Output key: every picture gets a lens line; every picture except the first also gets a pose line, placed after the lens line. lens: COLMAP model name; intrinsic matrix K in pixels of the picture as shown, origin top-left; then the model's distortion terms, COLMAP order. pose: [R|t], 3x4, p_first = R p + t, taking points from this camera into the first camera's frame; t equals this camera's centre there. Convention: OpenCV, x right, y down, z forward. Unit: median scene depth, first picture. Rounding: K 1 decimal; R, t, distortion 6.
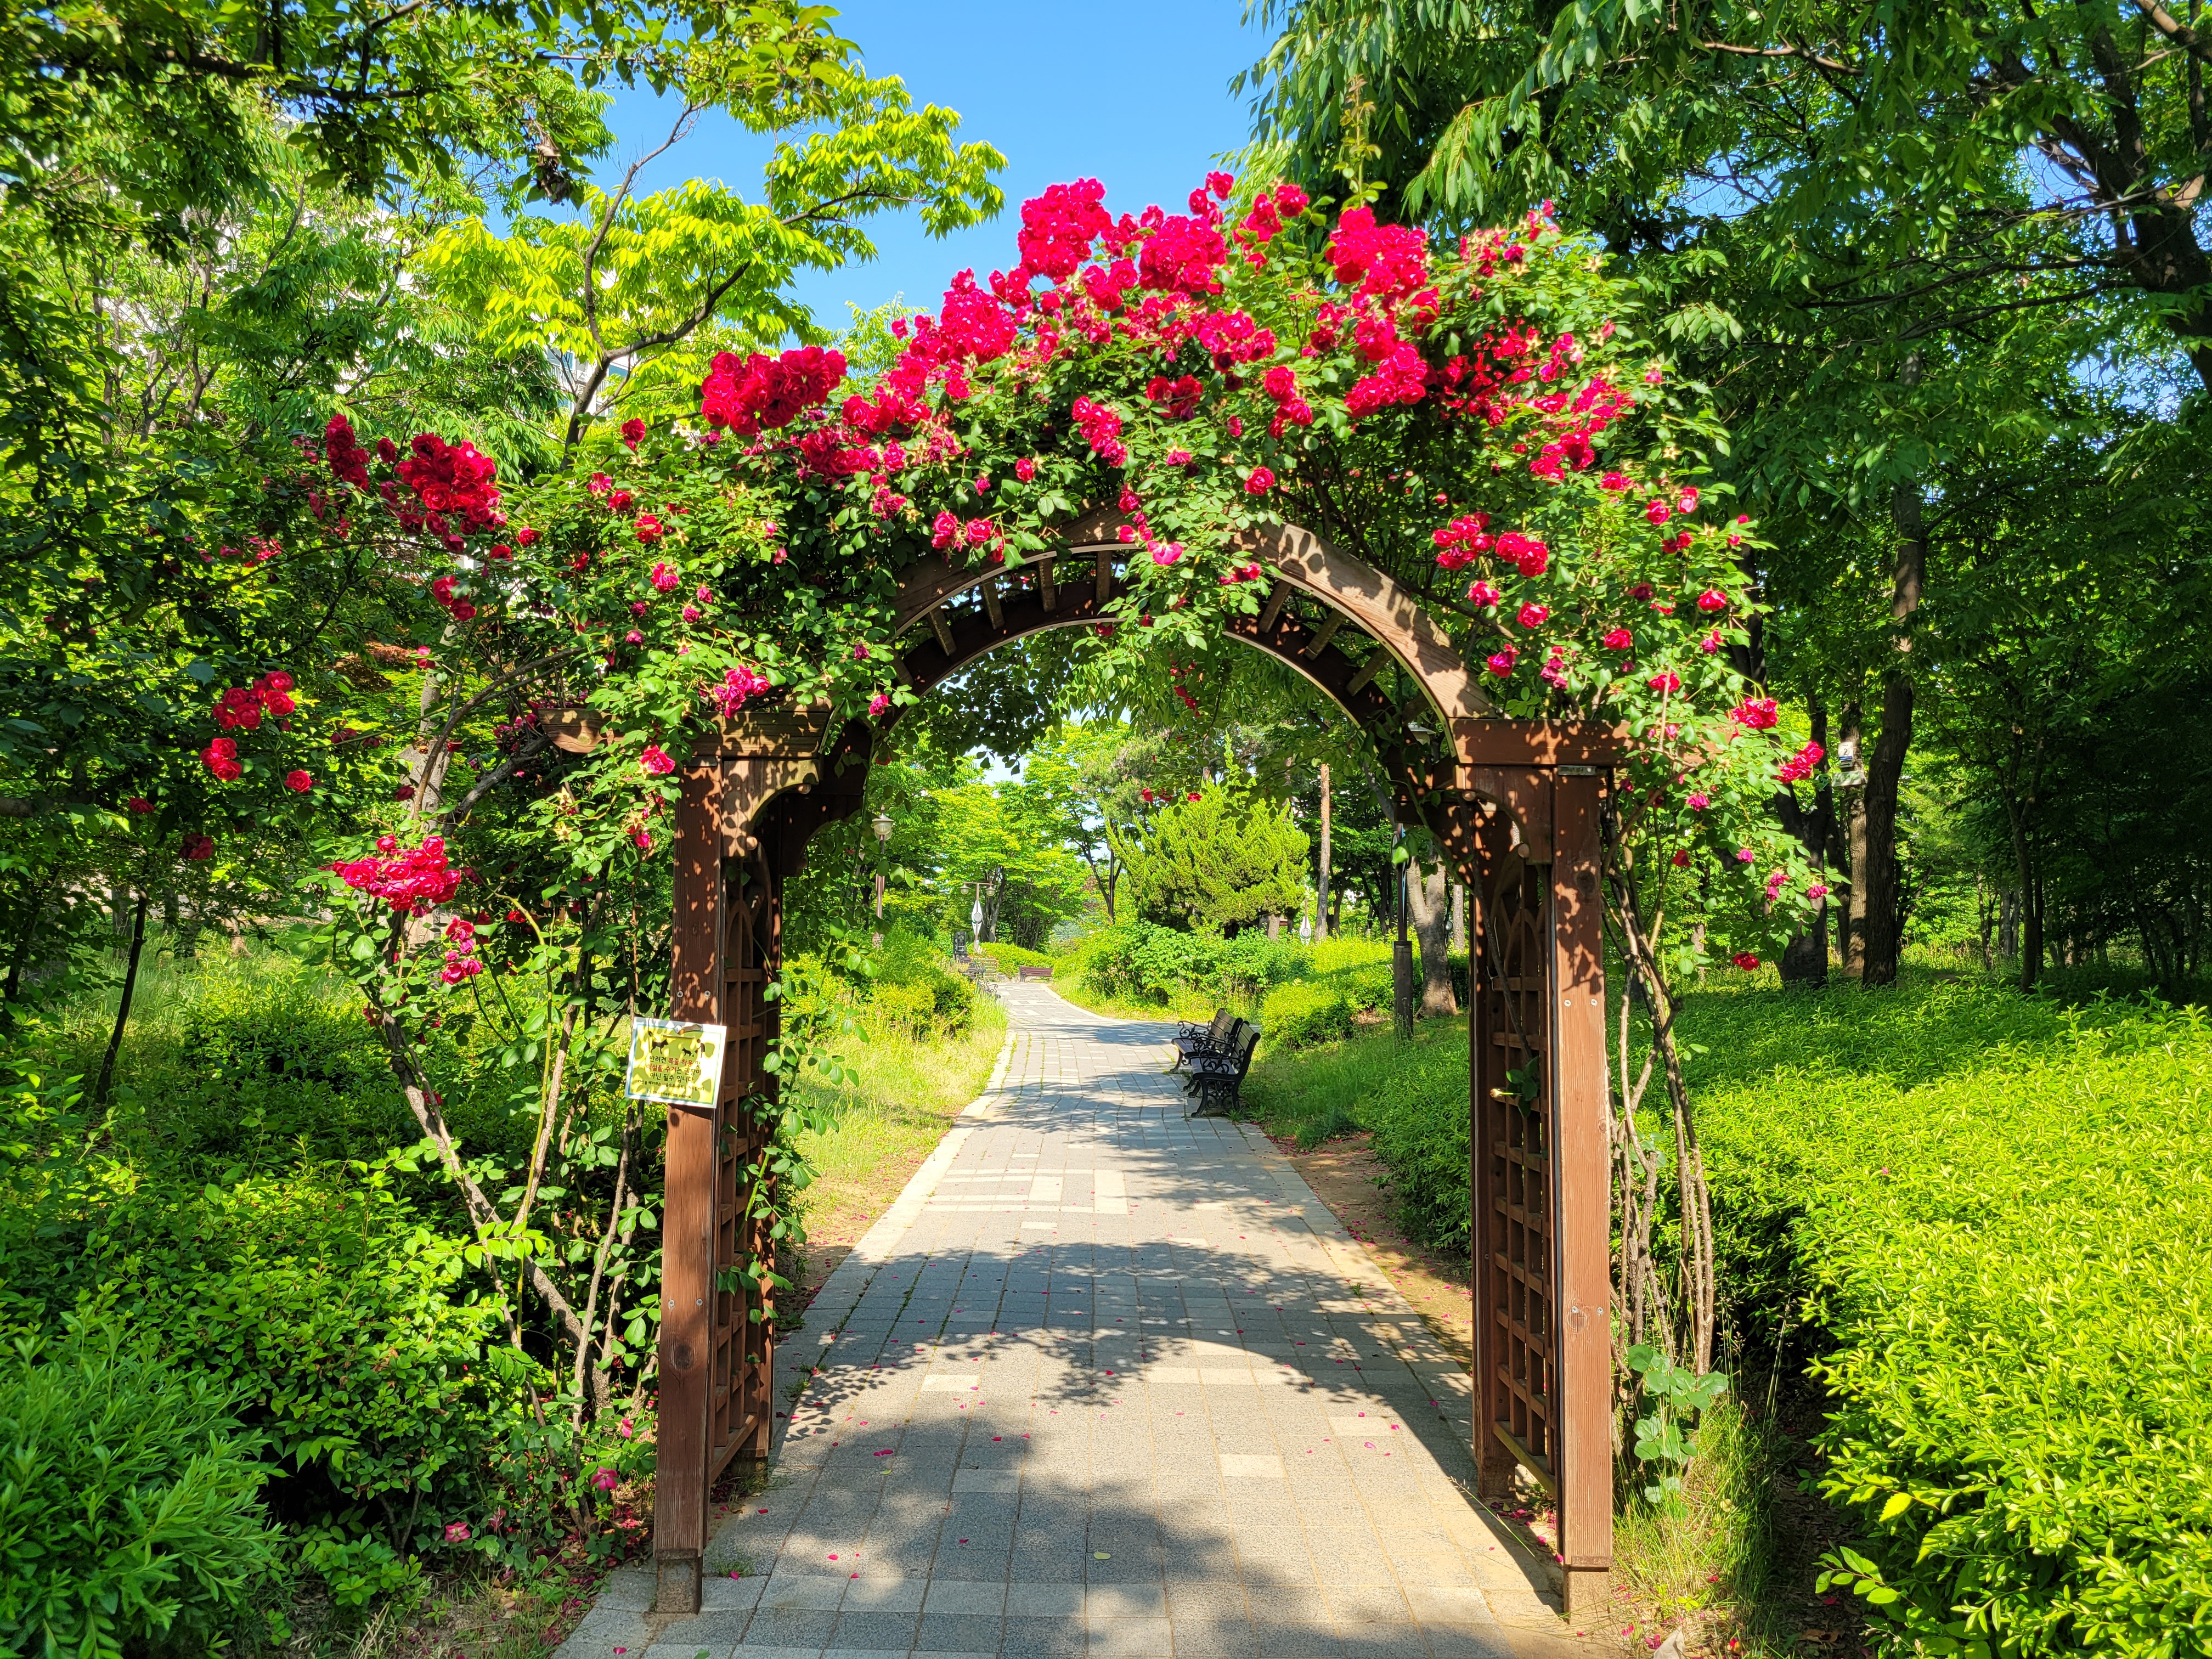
lens RADIAL K [[1654.8, 0, 1106.0], [0, 1654.8, 829.5], [0, 0, 1]] dist [0.084835, -0.000099]
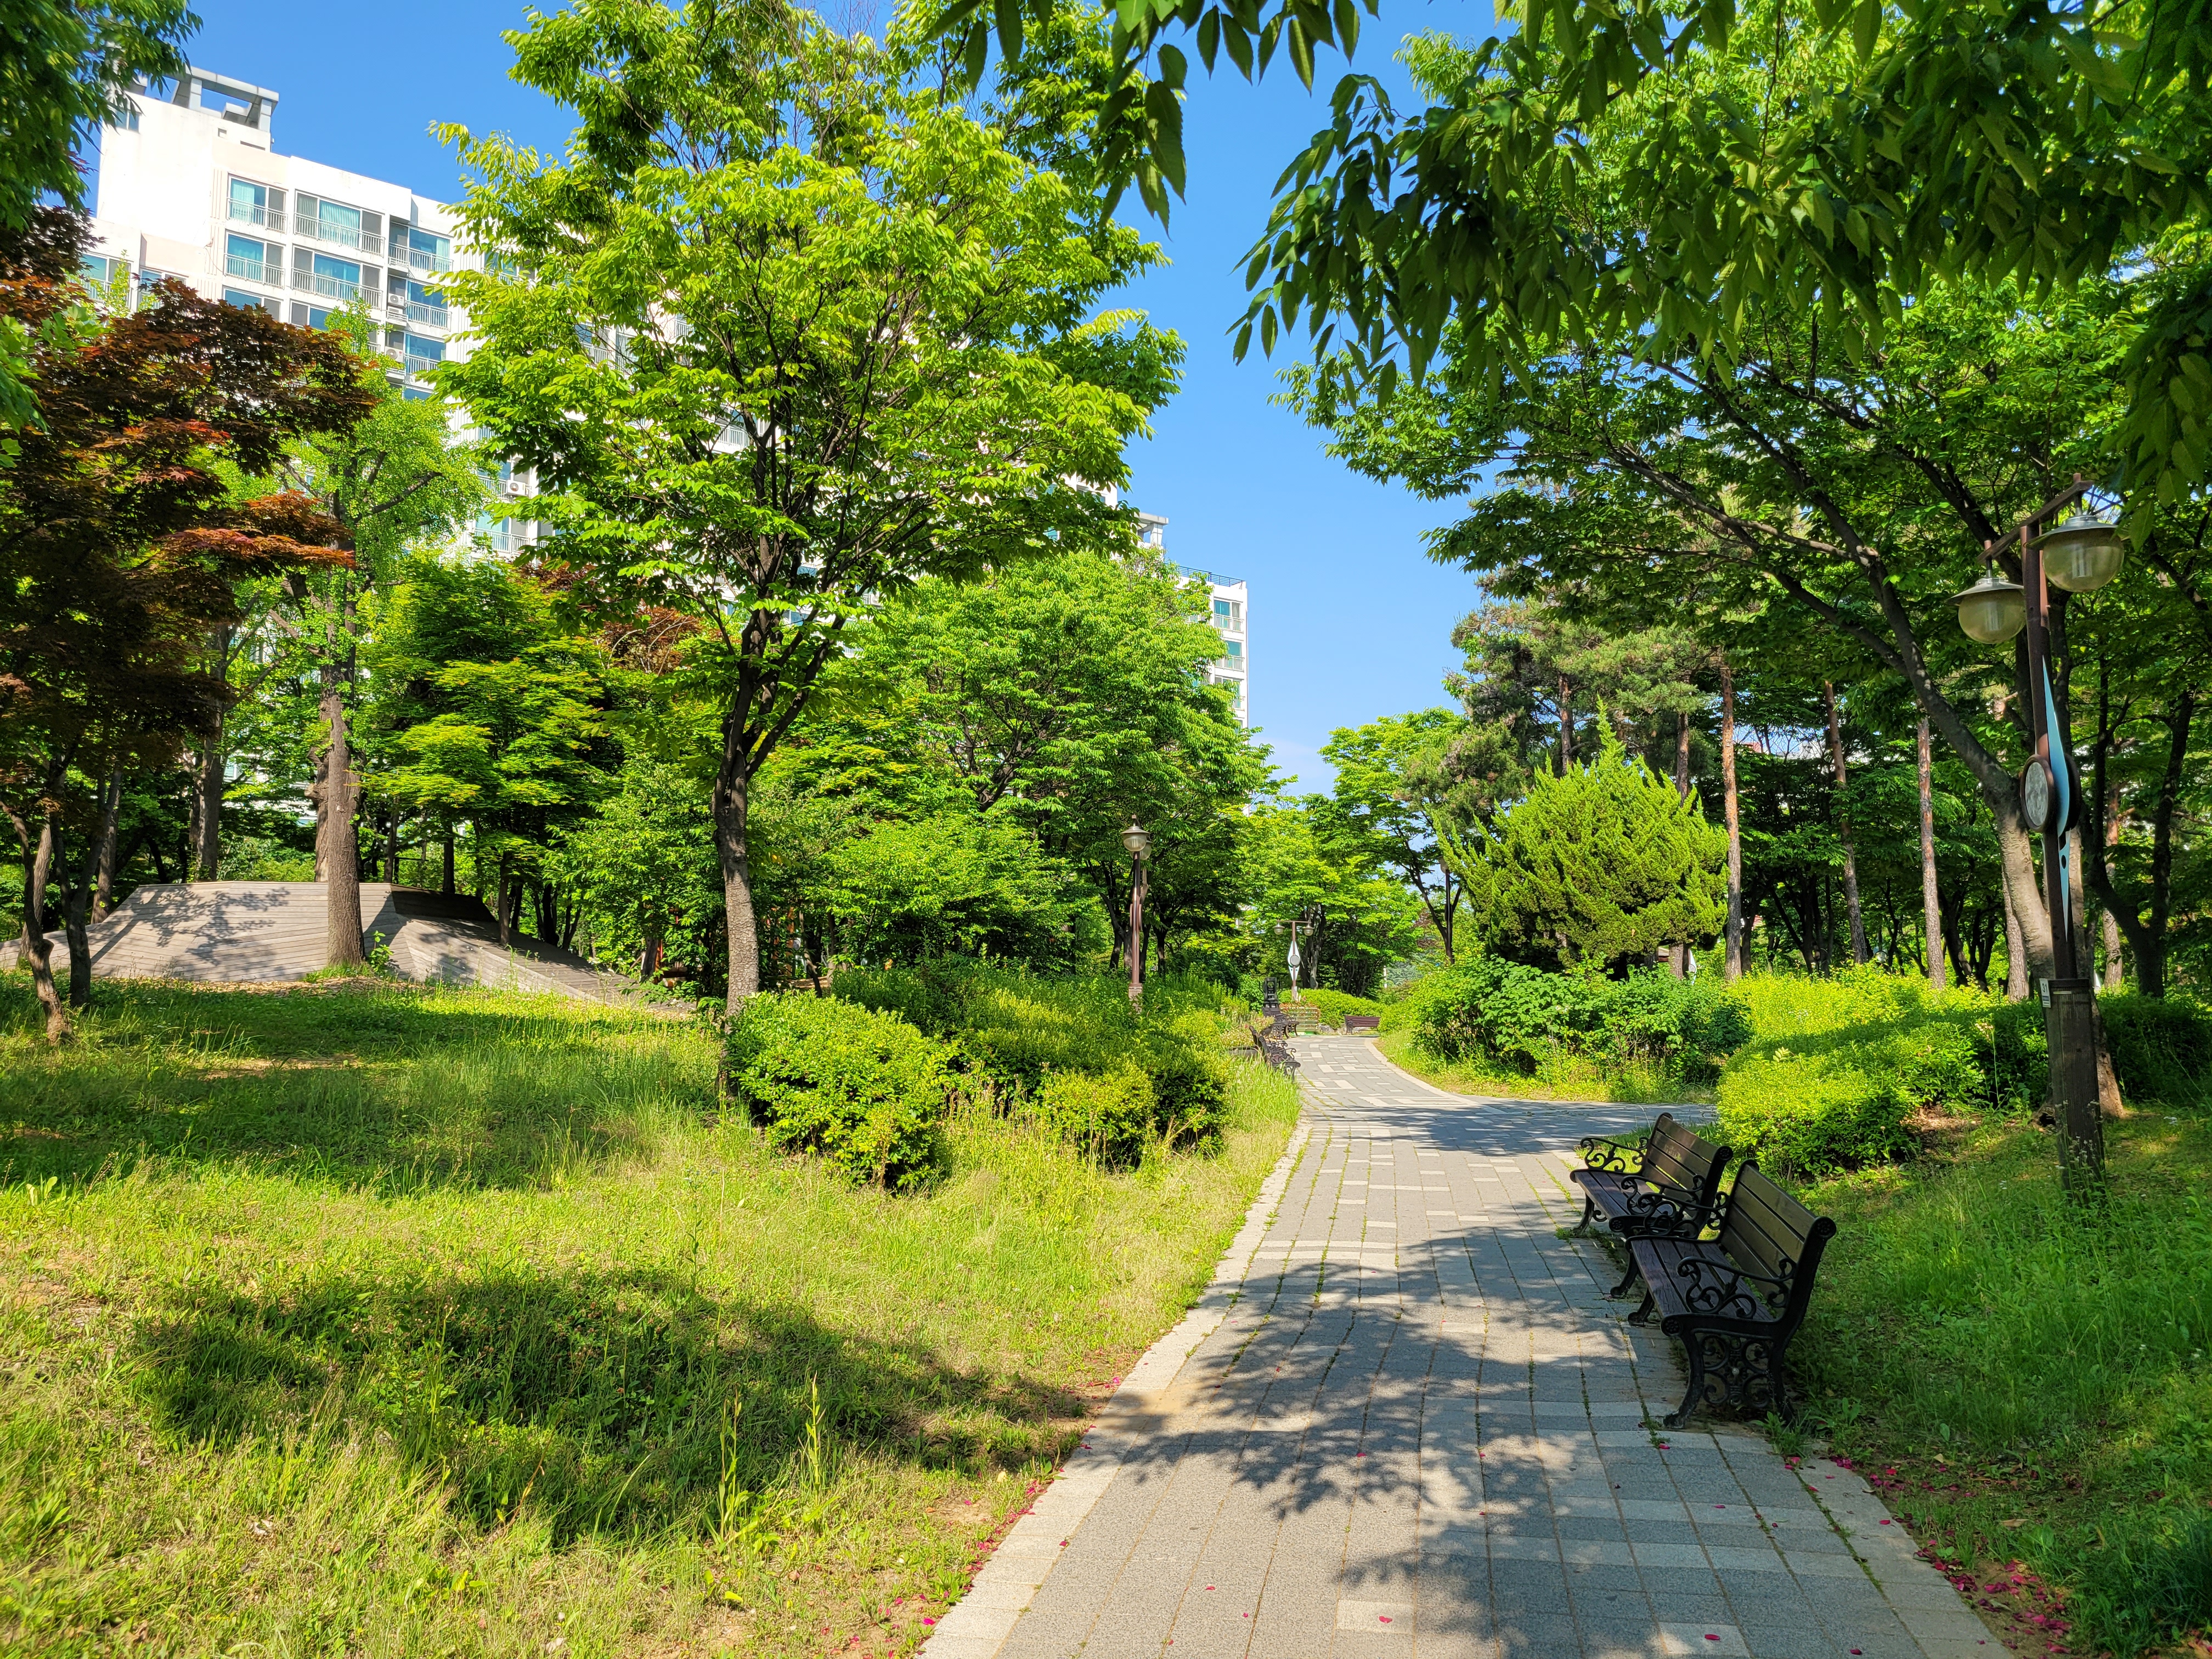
lens RADIAL K [[1654.8, 0, 1106.0], [0, 1654.8, 829.5], [0, 0, 1]] dist [0.084835, -0.000099]
pose [[0.979433, -0.041954, -0.197360, 0.001490], [0.036561, 0.998854, -0.030890, 0.010394], [0.198430, 0.023039, 0.979844, 0.169024]]
